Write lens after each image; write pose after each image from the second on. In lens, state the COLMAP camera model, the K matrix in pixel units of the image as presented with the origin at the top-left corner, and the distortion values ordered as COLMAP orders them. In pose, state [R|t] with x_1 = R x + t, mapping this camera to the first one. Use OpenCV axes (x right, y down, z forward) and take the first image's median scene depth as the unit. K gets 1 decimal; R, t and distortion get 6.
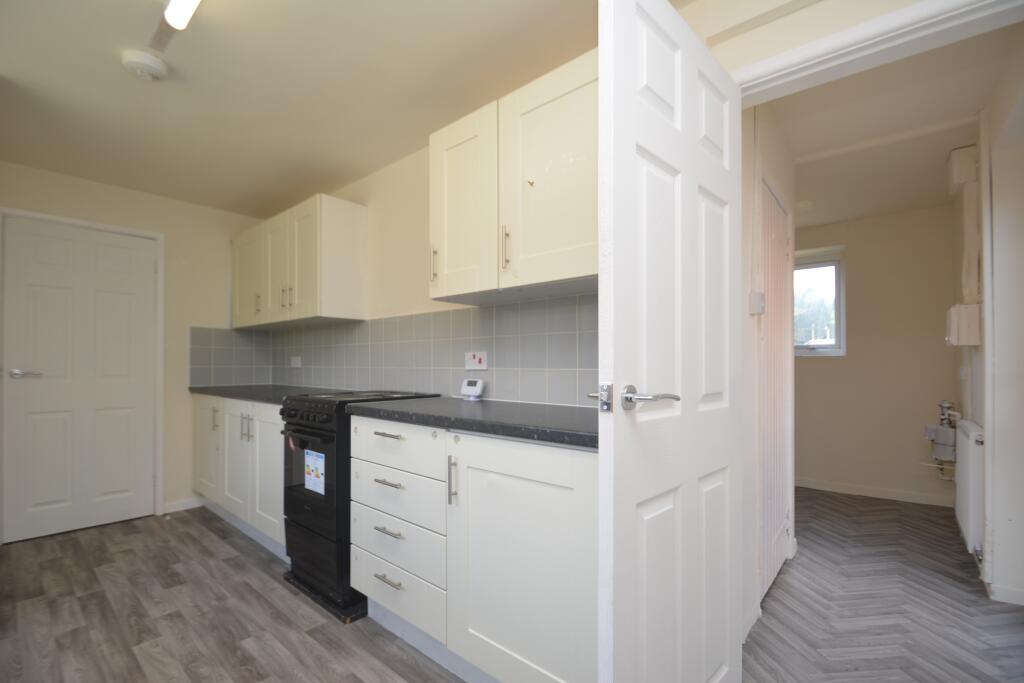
lens RADIAL K [[451.4, 0, 497.9], [0, 451.4, 351.7], [0, 0, 1]] dist [0.000420, -0.005346]
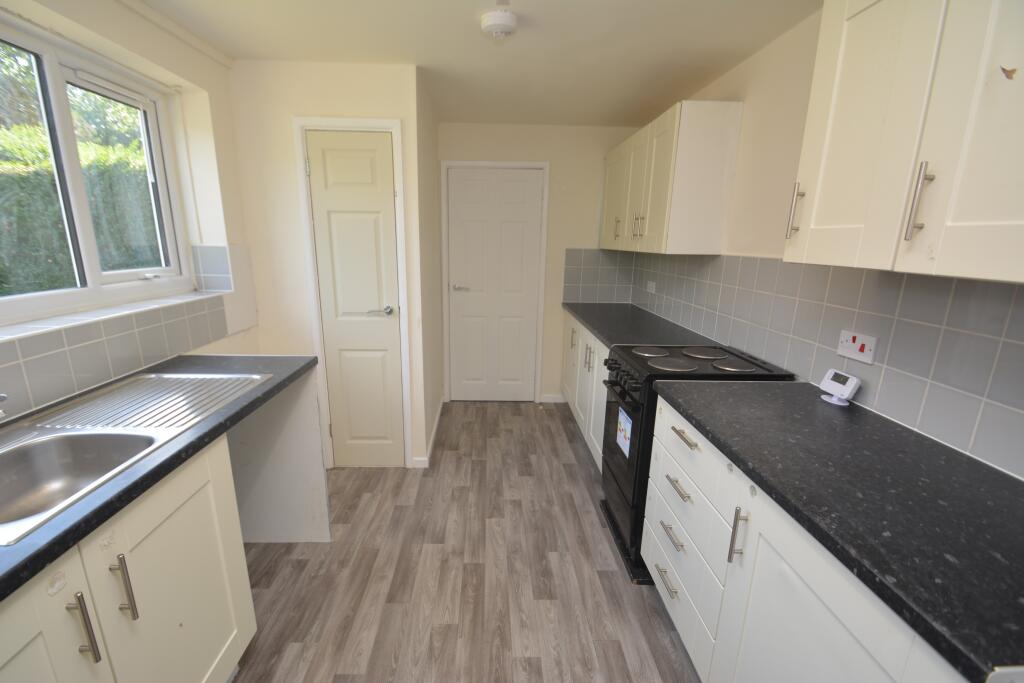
lens RADIAL K [[451.4, 0, 497.9], [0, 451.4, 351.7], [0, 0, 1]] dist [0.000420, -0.005346]
pose [[0.672657, 0.194638, -0.713896, 0.081023], [-0.000899, 0.964999, 0.262253, -0.160961], [0.739954, -0.175765, 0.649288, 0.172004]]
